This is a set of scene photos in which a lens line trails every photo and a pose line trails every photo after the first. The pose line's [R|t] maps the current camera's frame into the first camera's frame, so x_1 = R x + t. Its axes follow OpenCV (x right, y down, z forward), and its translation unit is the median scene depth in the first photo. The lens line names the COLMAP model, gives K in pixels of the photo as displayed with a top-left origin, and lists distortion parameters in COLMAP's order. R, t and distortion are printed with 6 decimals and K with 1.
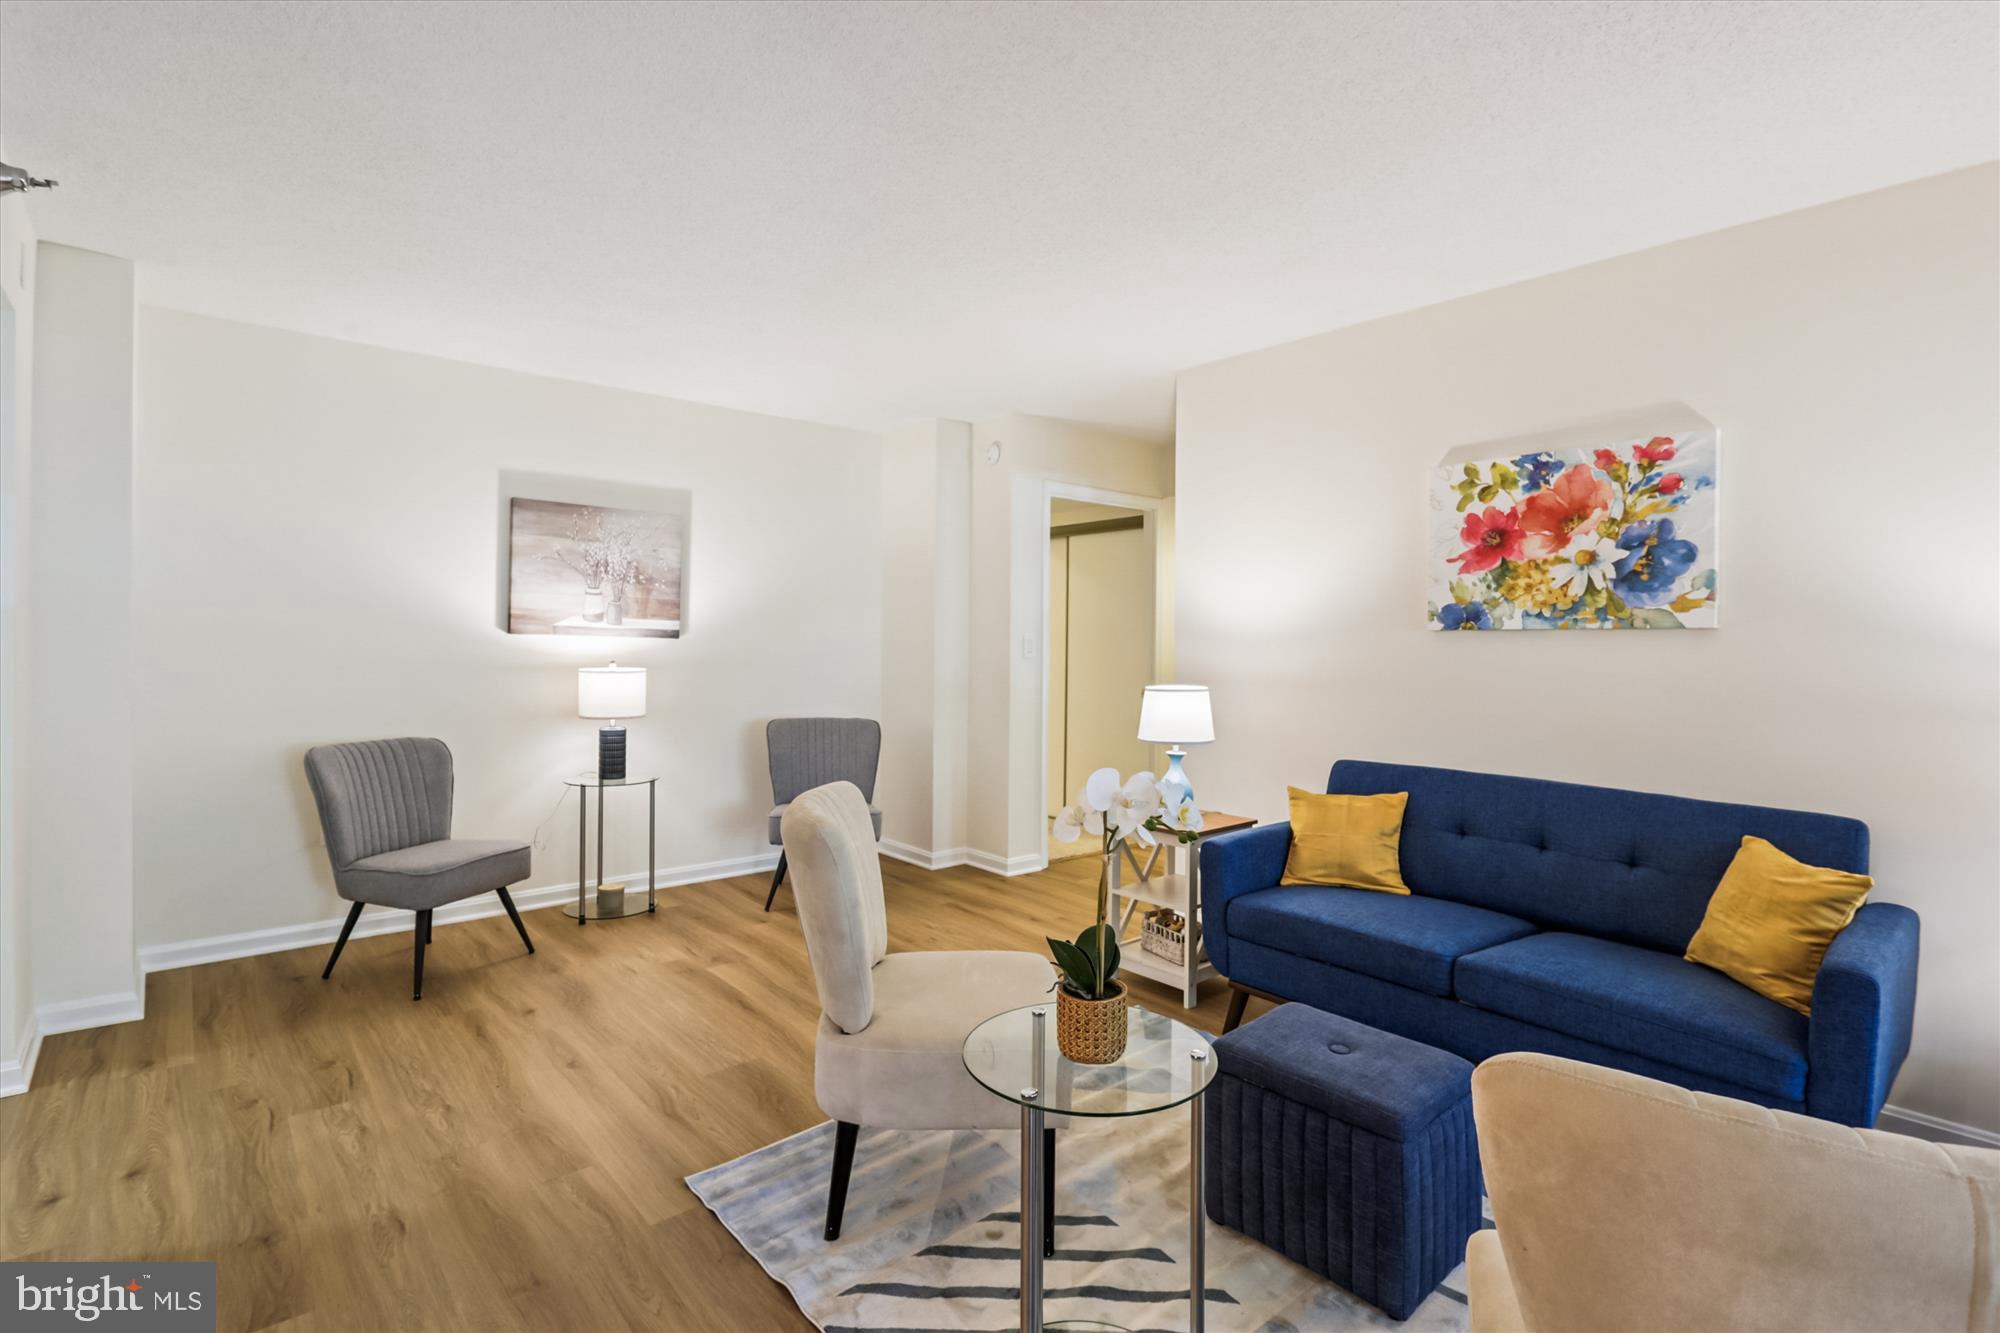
lens RADIAL K [[956.2, 0, 999.6], [0, 956.2, 643.8], [0, 0, 1]] dist [0.018352, -0.007213]
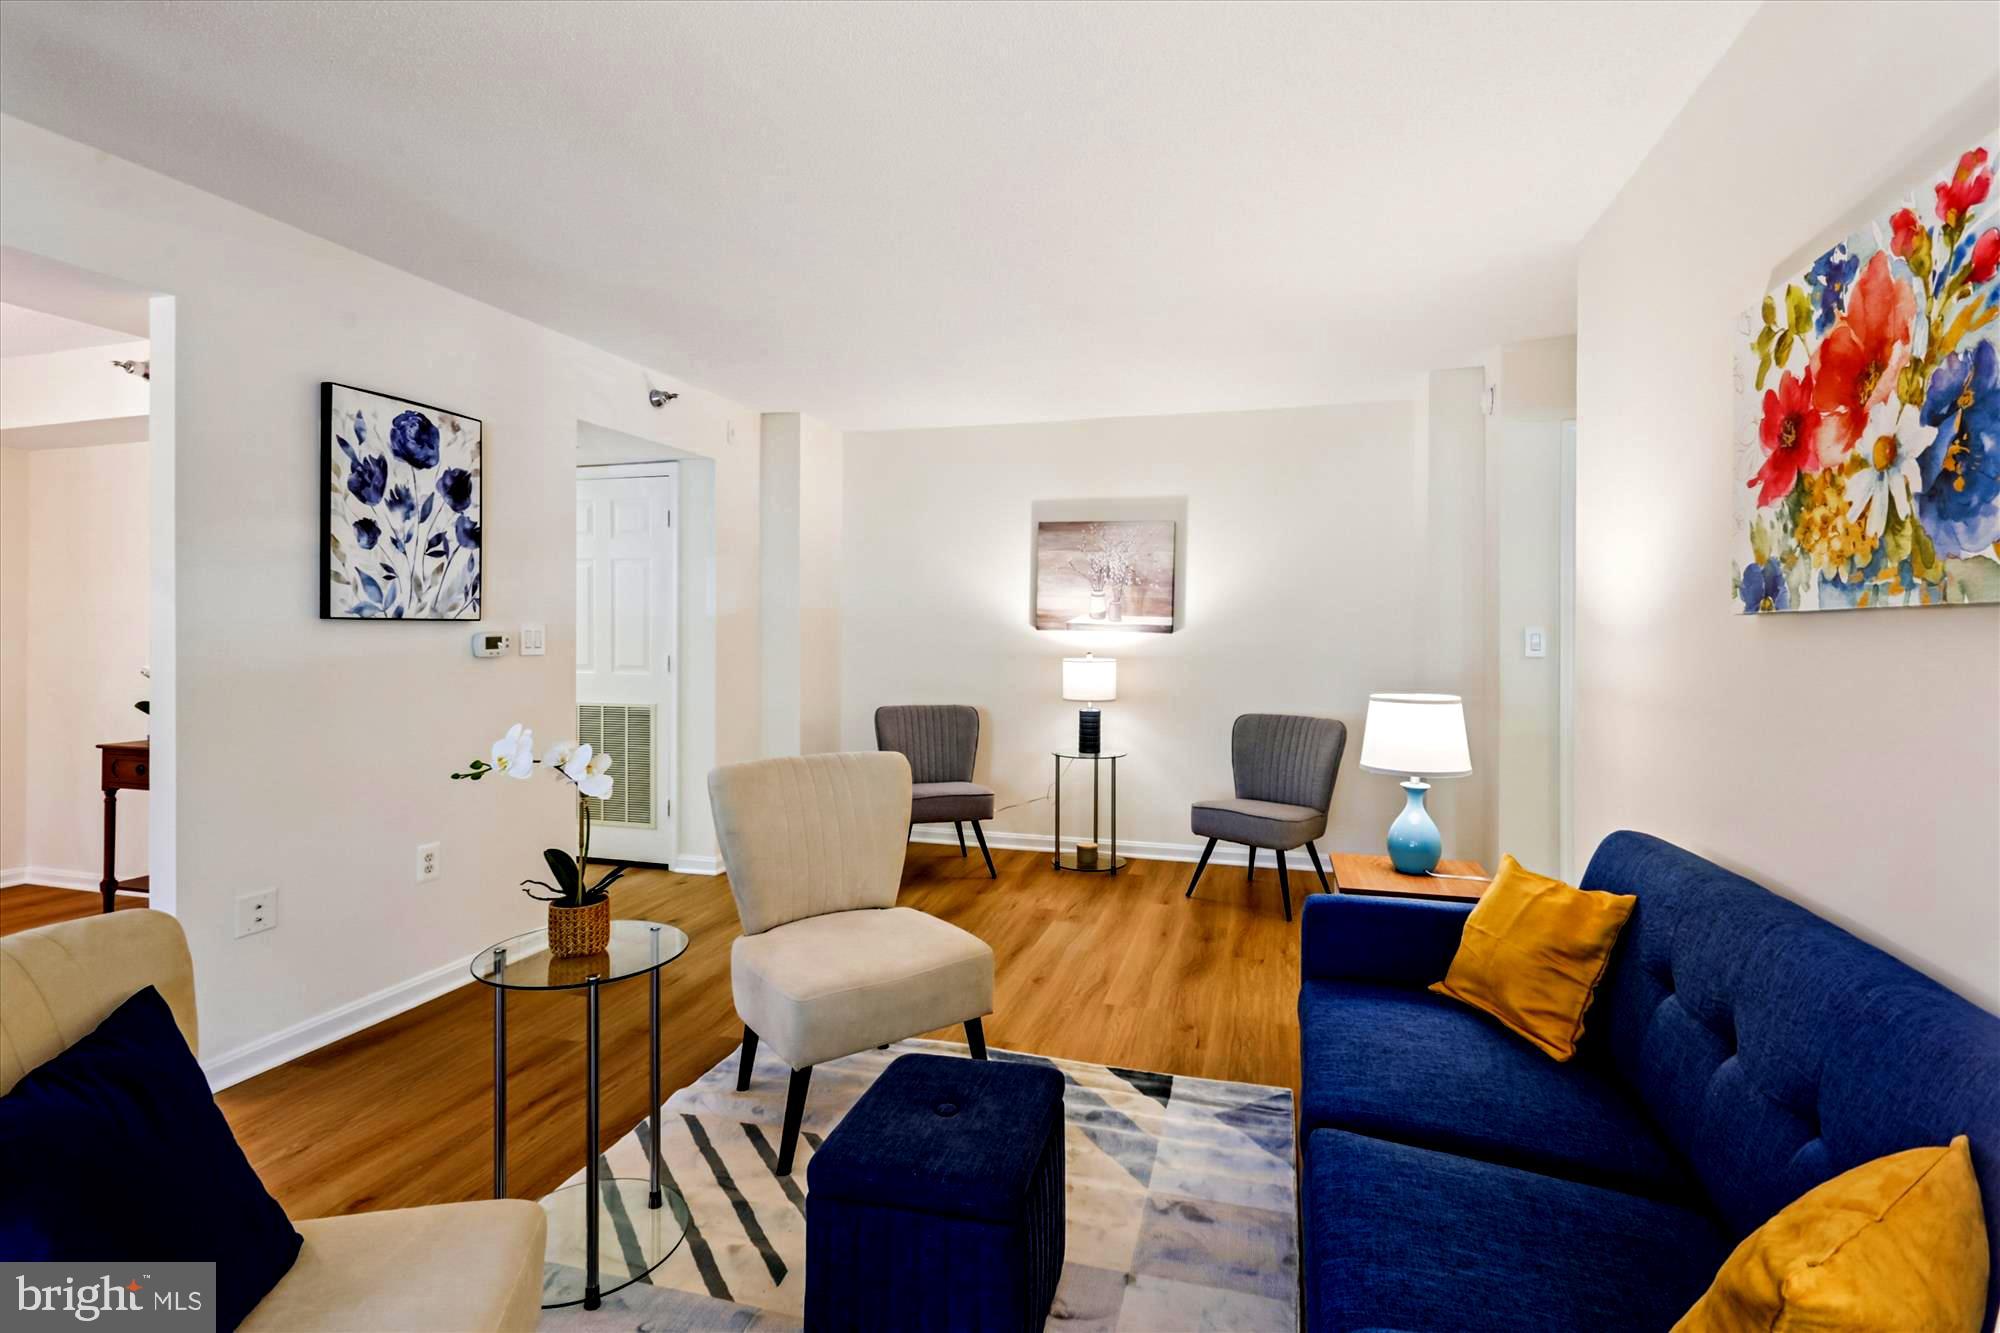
lens RADIAL K [[956.2, 0, 999.6], [0, 956.2, 643.8], [0, 0, 1]] dist [0.018352, -0.007213]
pose [[0.554696, 0.004136, -0.832043, 0.730816], [0.002284, 0.999976, 0.006494, -0.001692], [0.832050, -0.005503, 0.554673, 0.372694]]
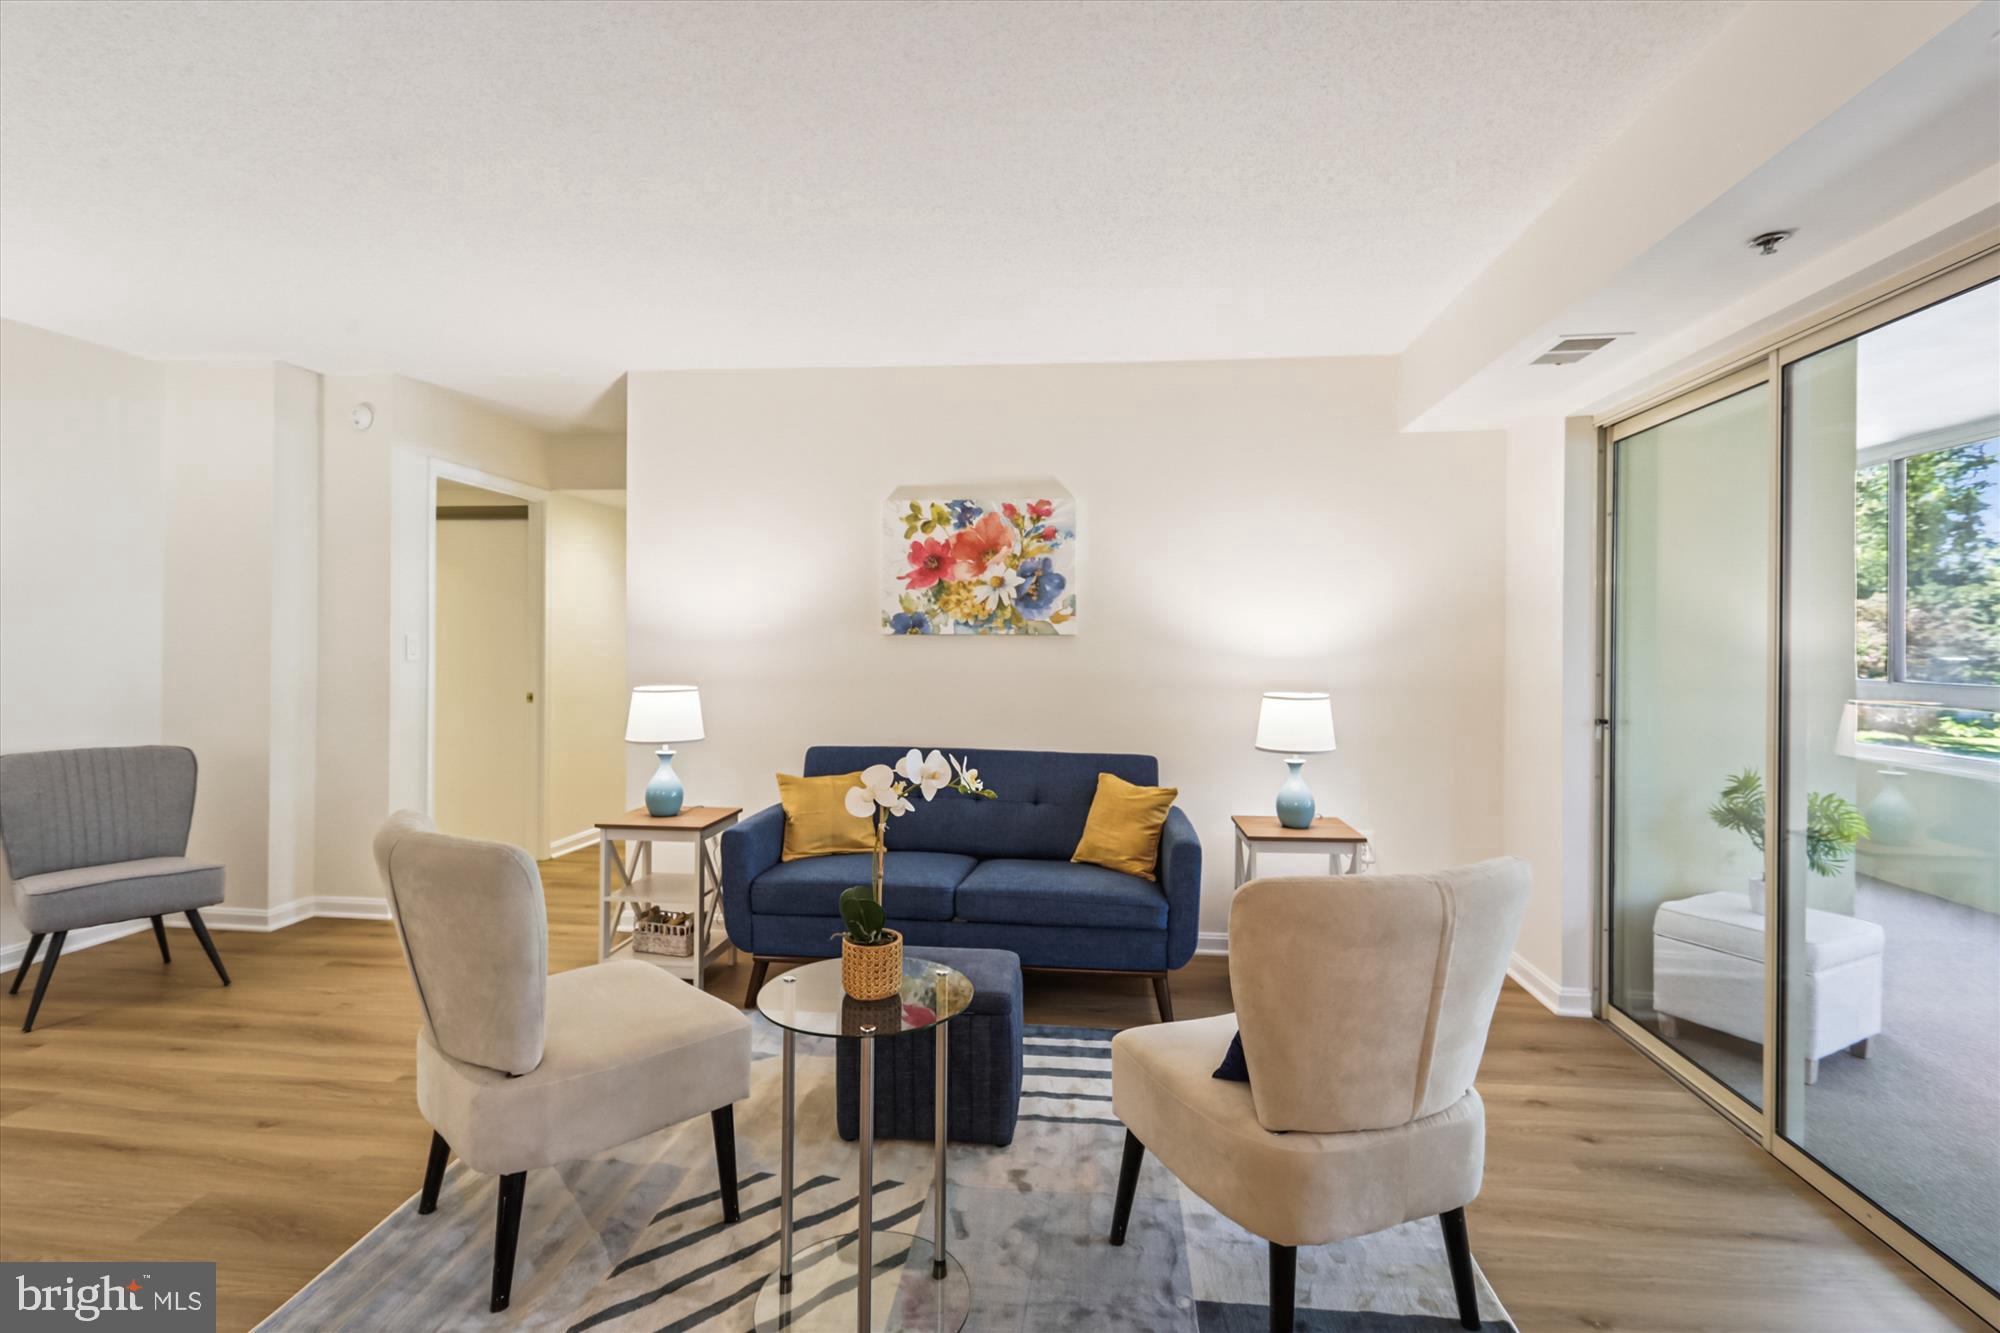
lens RADIAL K [[956.2, 0, 999.6], [0, 956.2, 643.8], [0, 0, 1]] dist [0.018352, -0.007213]
pose [[0.731510, -0.001577, 0.681829, -0.294596], [-0.000097, 0.999997, 0.002416, -0.005279], [-0.681831, -0.001833, 0.731507, 0.011874]]
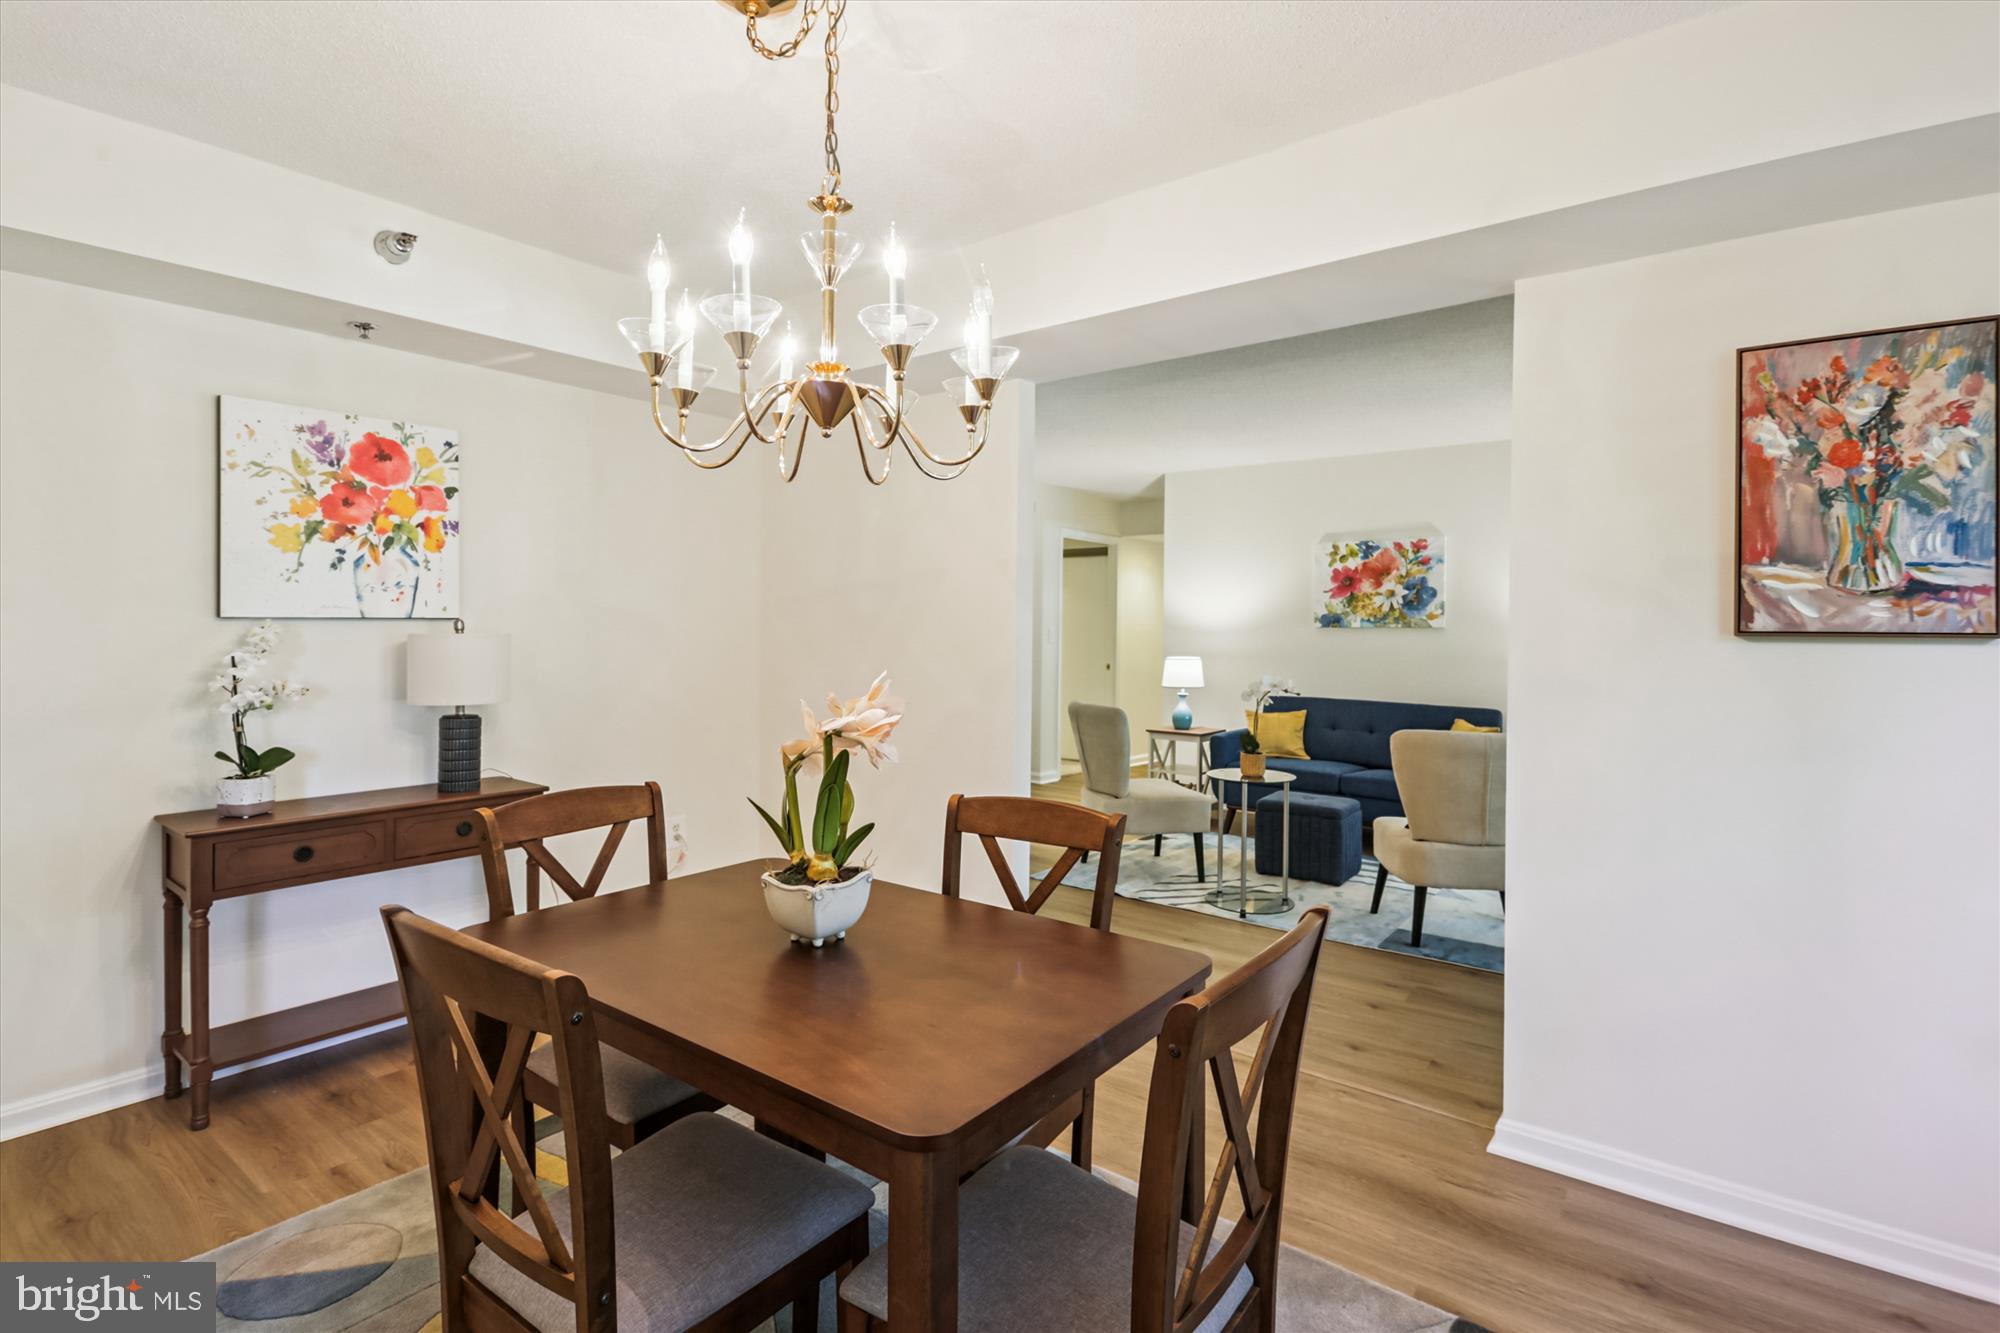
lens RADIAL K [[956.2, 0, 999.6], [0, 956.2, 643.8], [0, 0, 1]] dist [0.018352, -0.007213]
pose [[0.980222, -0.006662, 0.197789, -0.606243], [0.003529, 0.999863, 0.016189, -0.015874], [-0.197869, -0.015170, 0.980111, -0.837126]]
